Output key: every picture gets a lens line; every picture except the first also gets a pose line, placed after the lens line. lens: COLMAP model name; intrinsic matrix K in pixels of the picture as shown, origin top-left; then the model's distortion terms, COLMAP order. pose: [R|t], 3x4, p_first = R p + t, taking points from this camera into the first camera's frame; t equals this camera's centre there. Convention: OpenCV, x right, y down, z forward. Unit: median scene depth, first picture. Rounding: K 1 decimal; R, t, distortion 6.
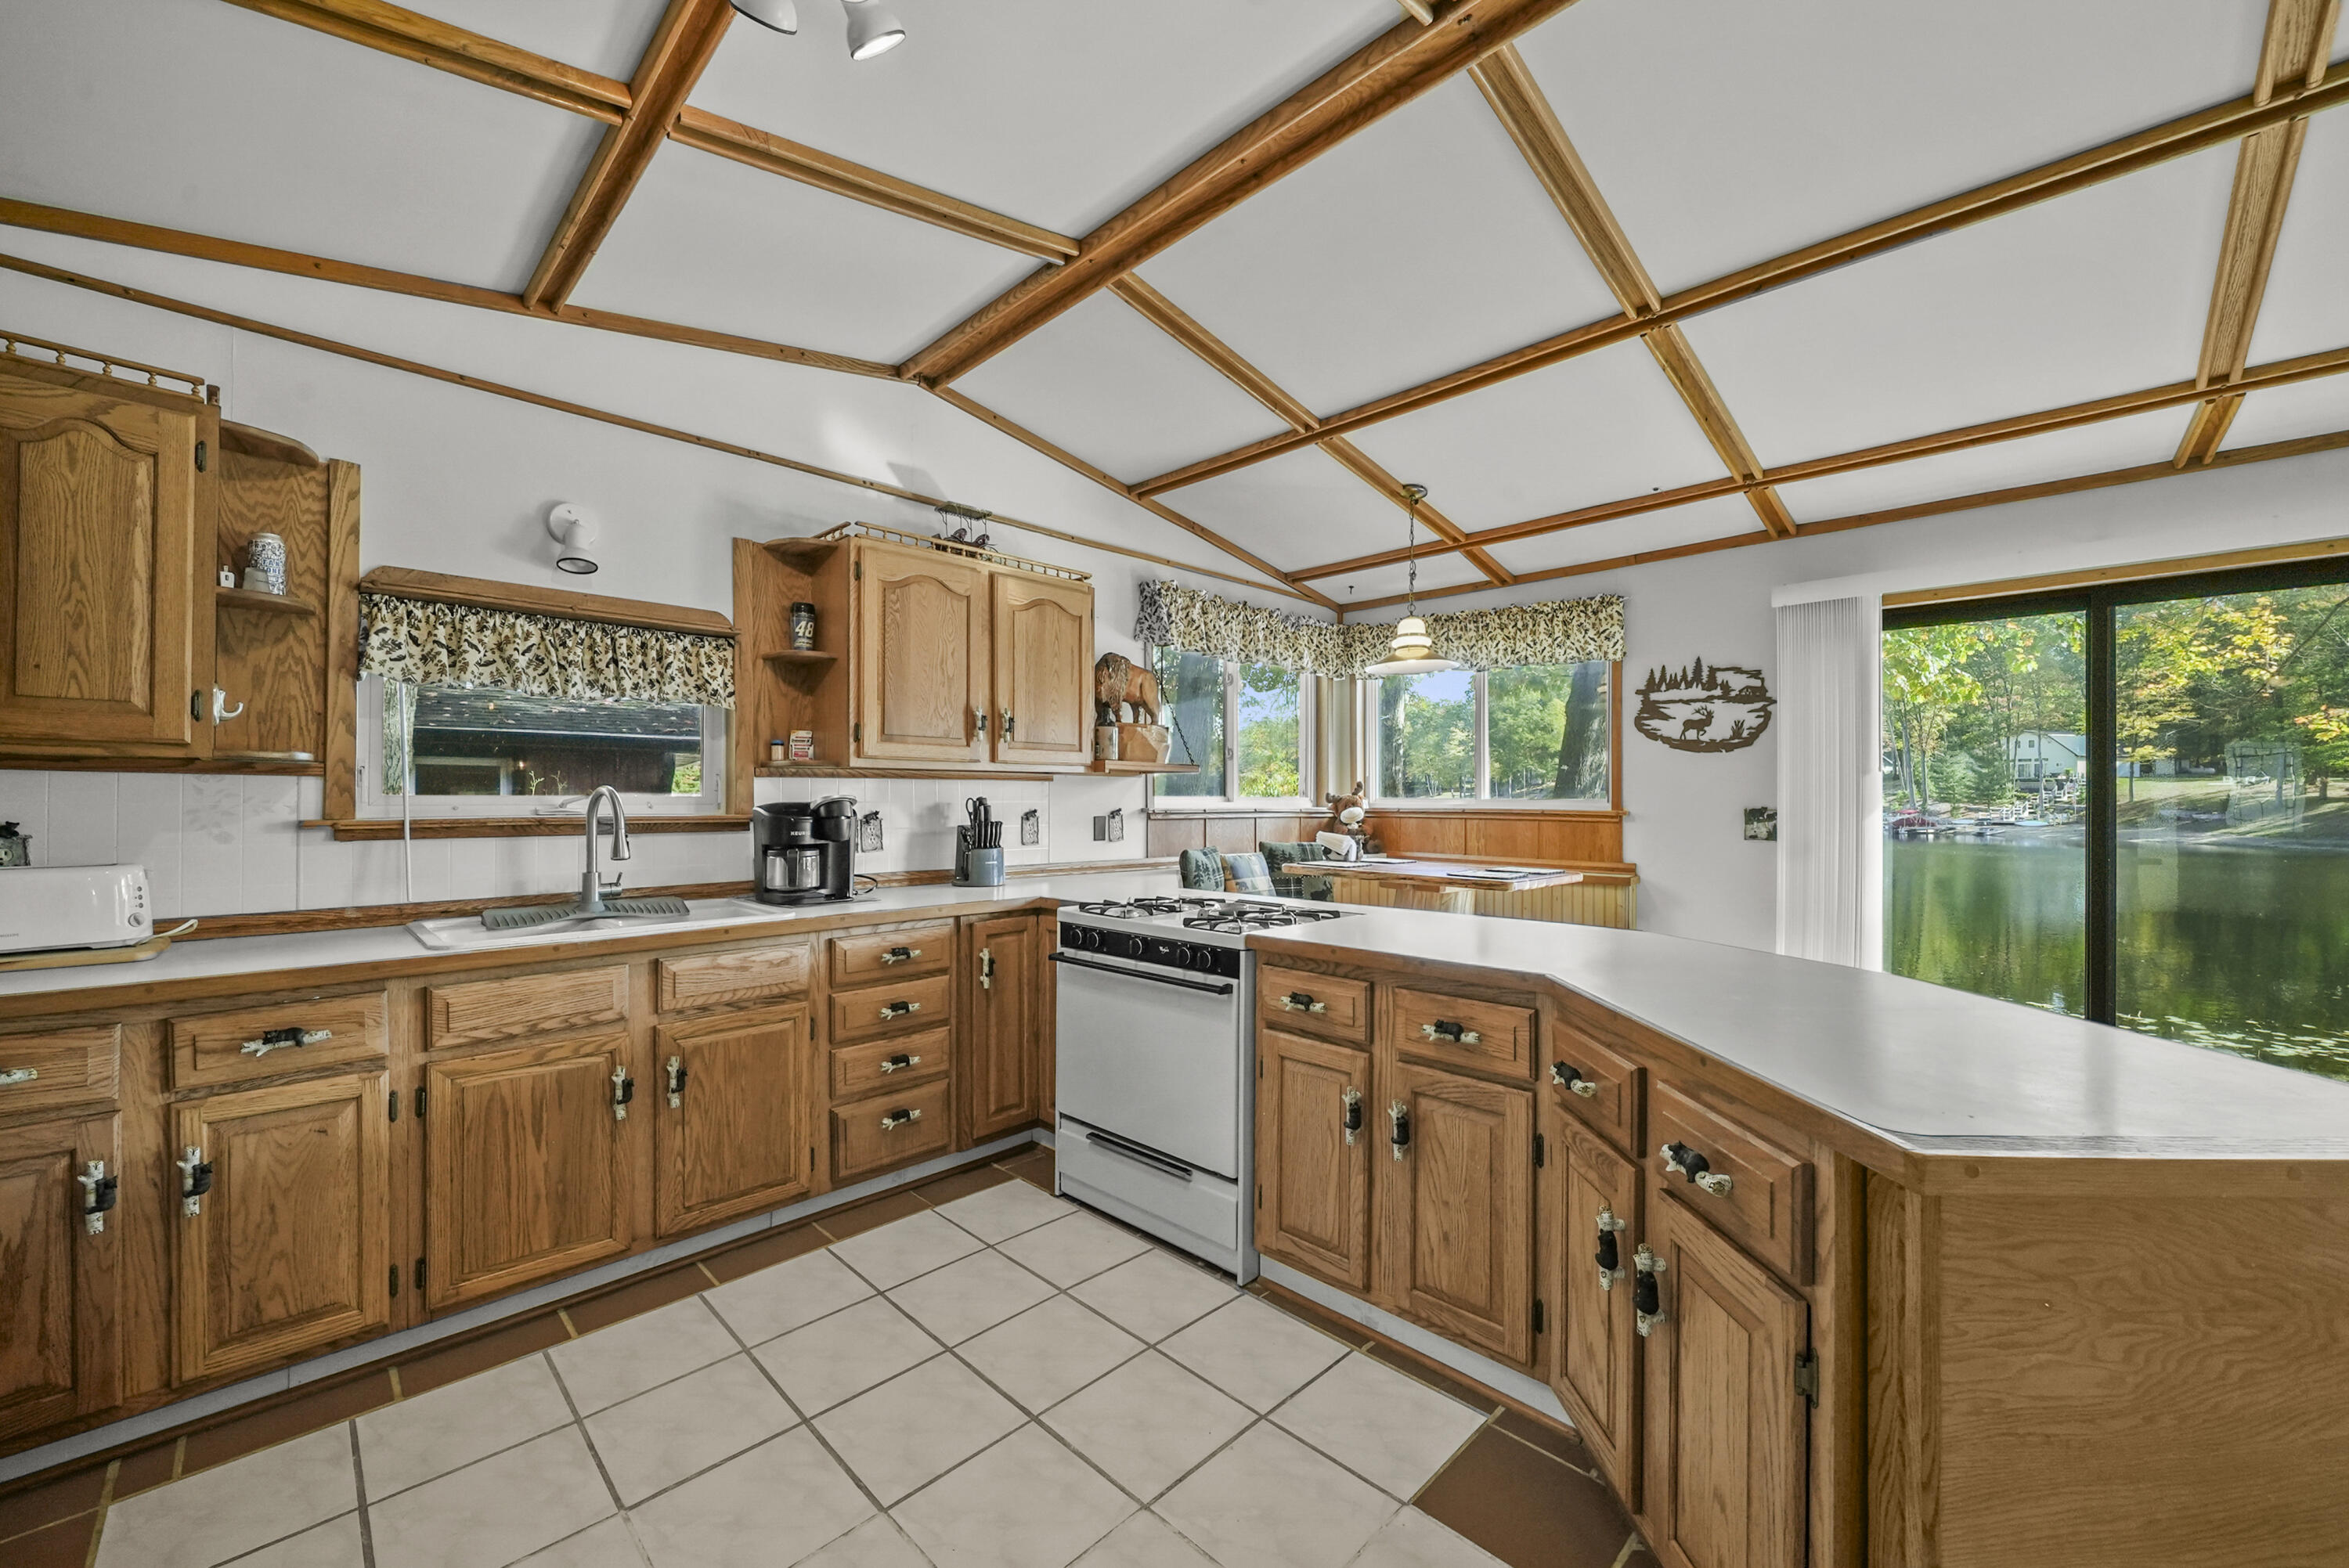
lens RADIAL K [[898.8, 0, 1167.8], [0, 898.8, 797.6], [0, 0, 1]] dist [-0.005418, 0.001070]
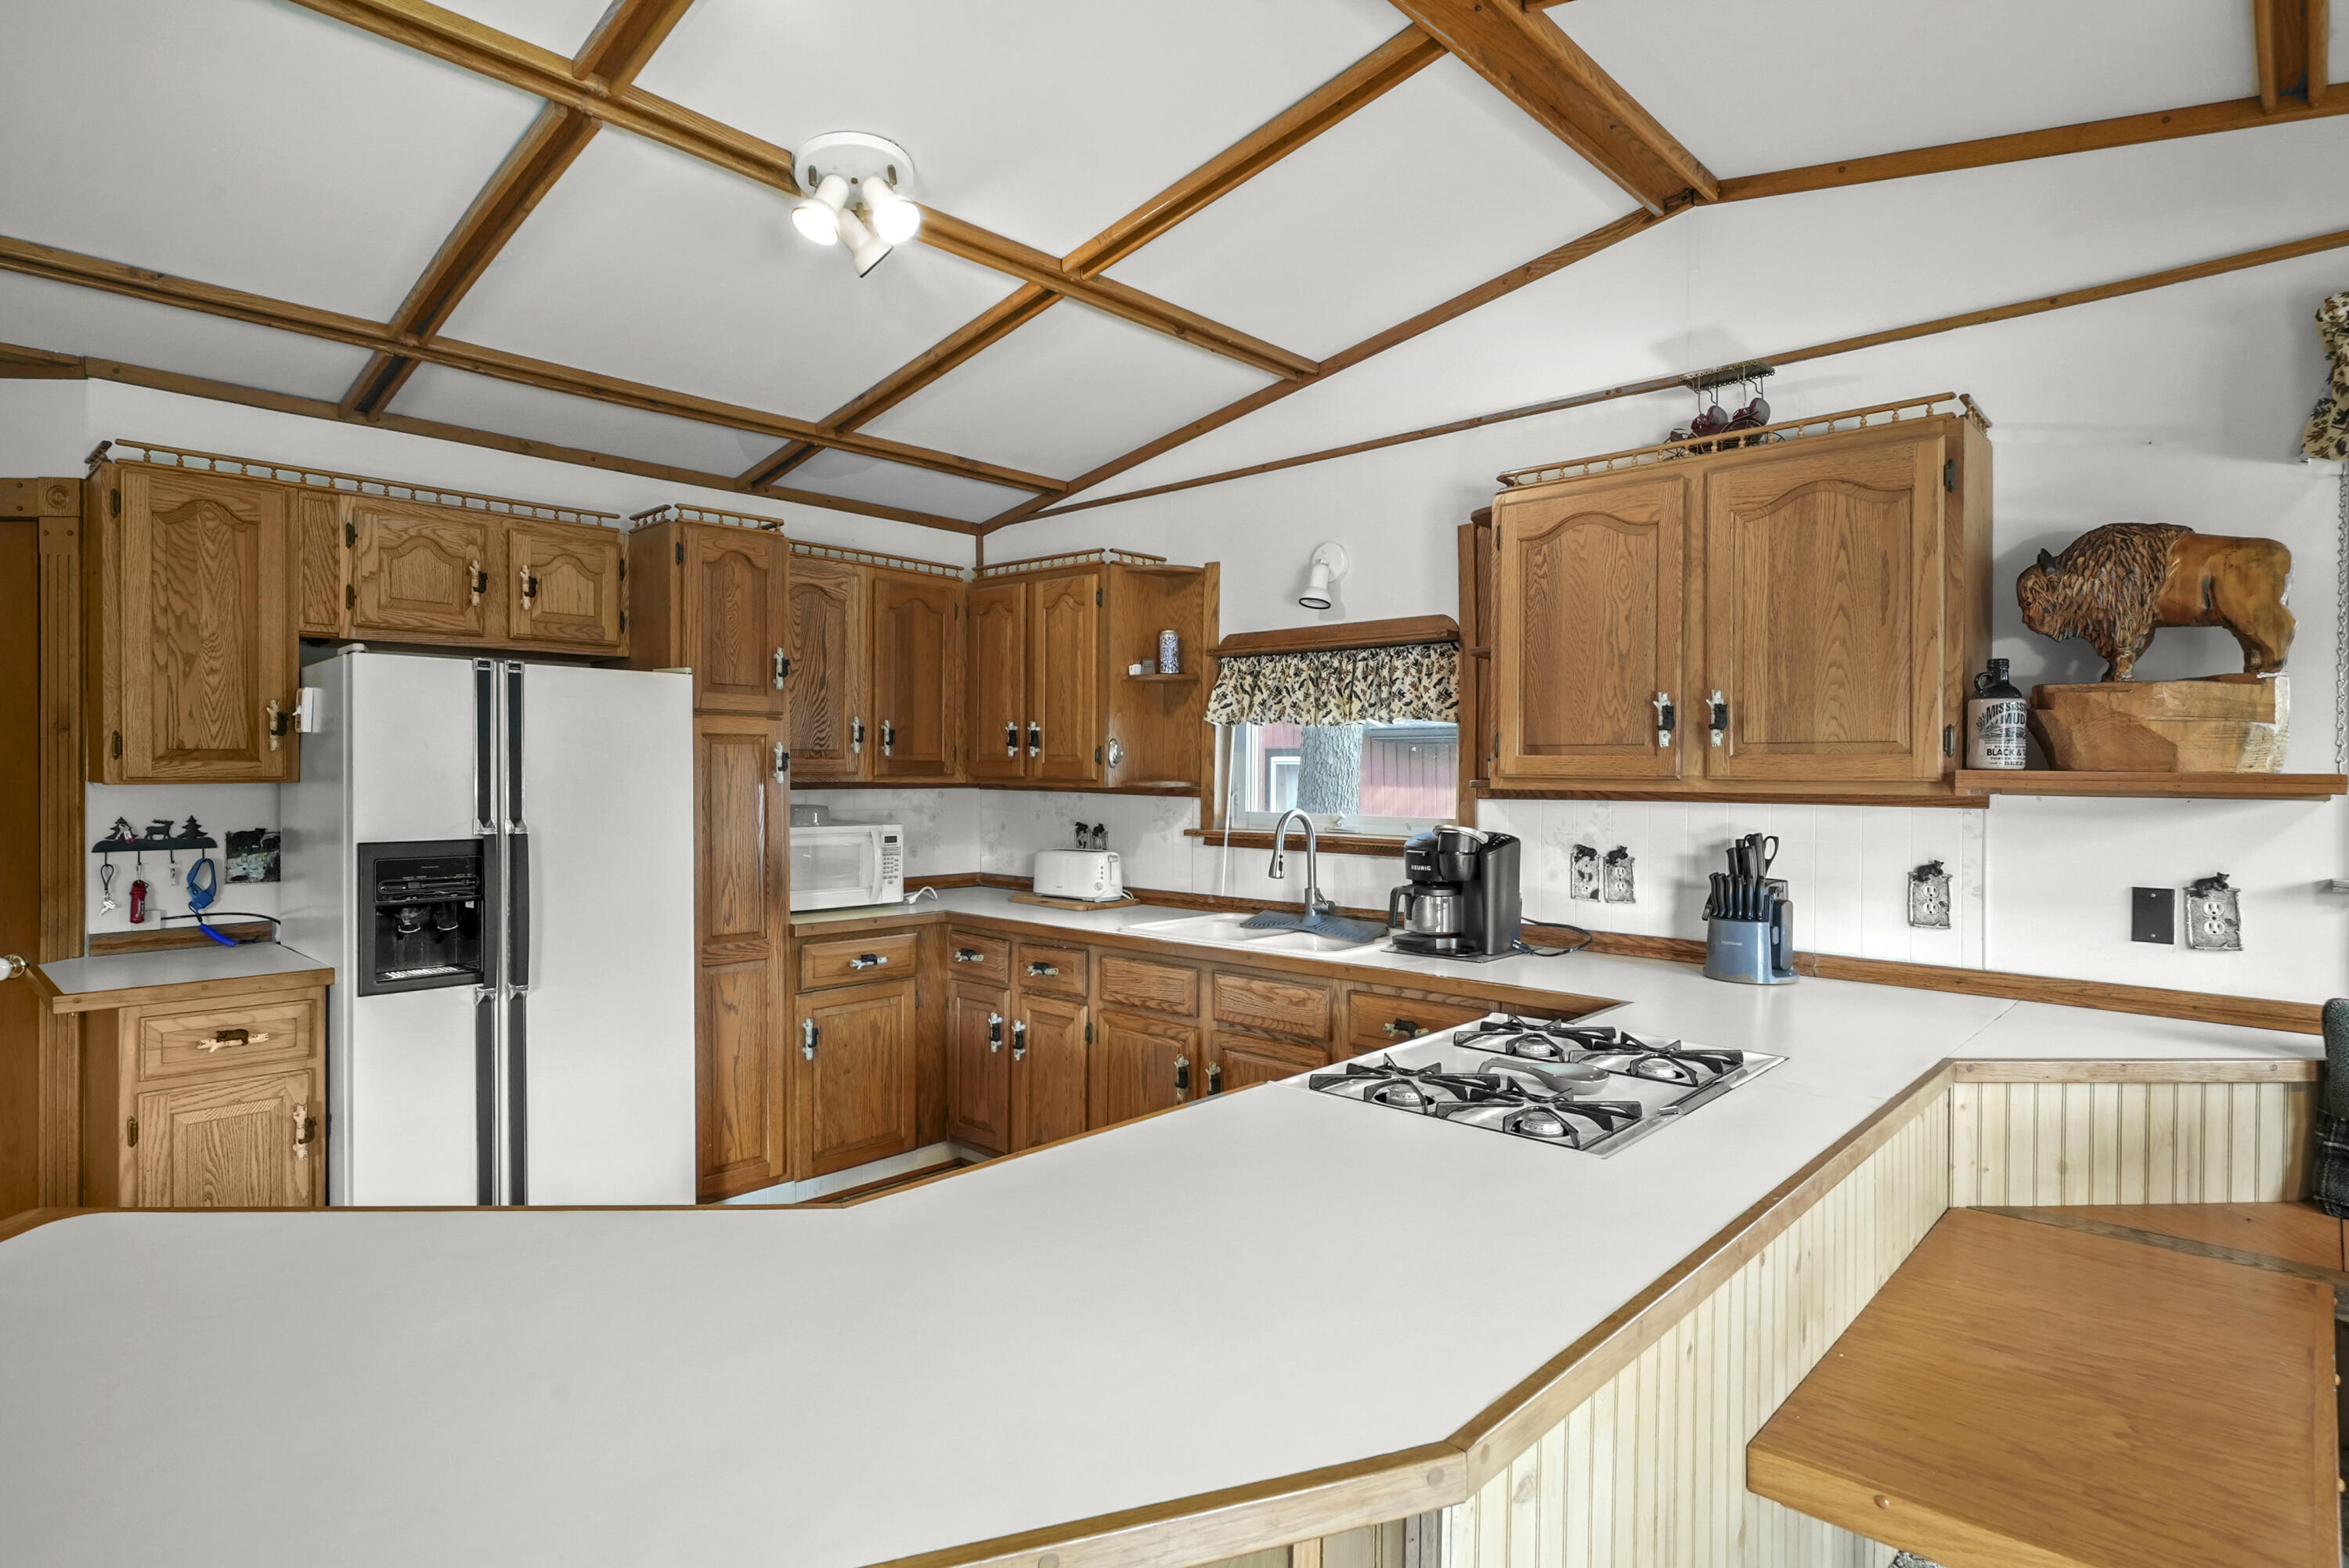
lens RADIAL K [[1229.5, 0, 1178.6], [0, 1229.5, 777.2], [0, 0, 1]] dist [0.000949, 0.000430]
pose [[0.036409, 0.004338, -0.999328, 0.704932], [-0.004298, 0.999982, 0.004184, -0.047160], [0.999328, 0.004143, 0.036427, 0.679475]]
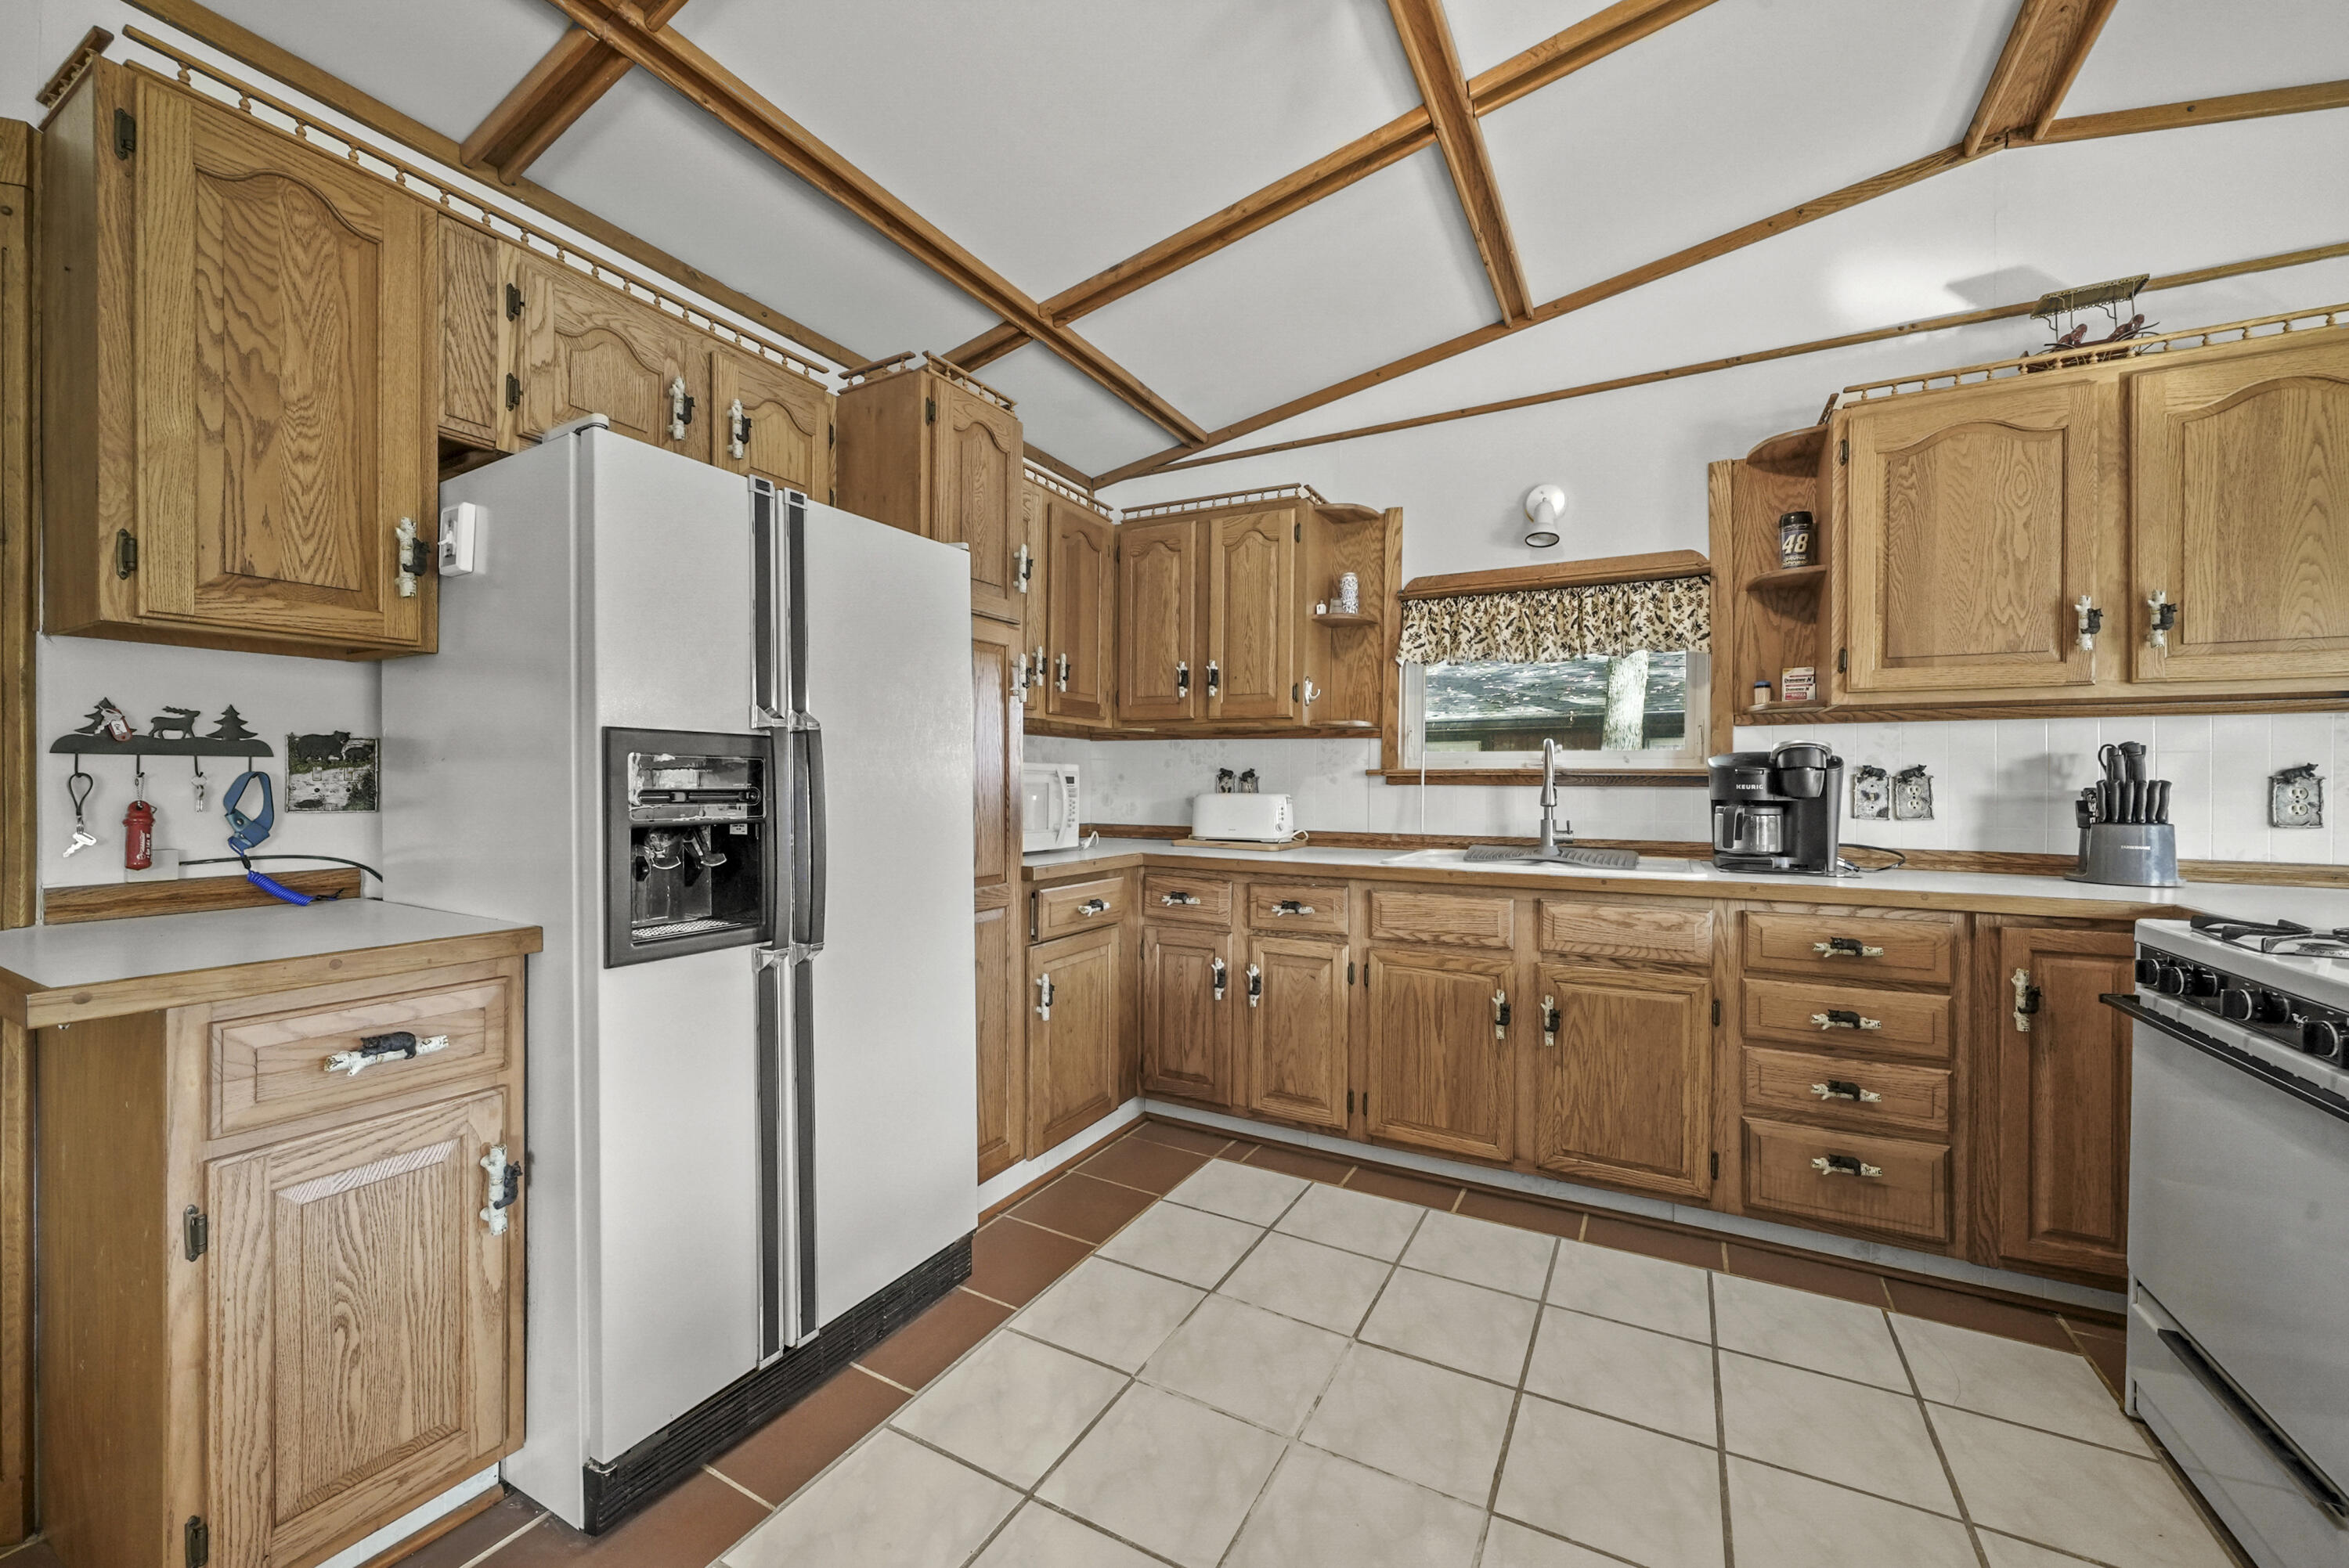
lens RADIAL K [[898.8, 0, 1176.3], [0, 898.8, 786.0], [0, 0, 1]] dist [-0.005418, 0.001070]
pose [[0.278499, 0.004301, -0.960427, 0.235938], [-0.005177, 0.999982, 0.002977, 0.036501], [0.960422, 0.004143, 0.278517, 0.230730]]
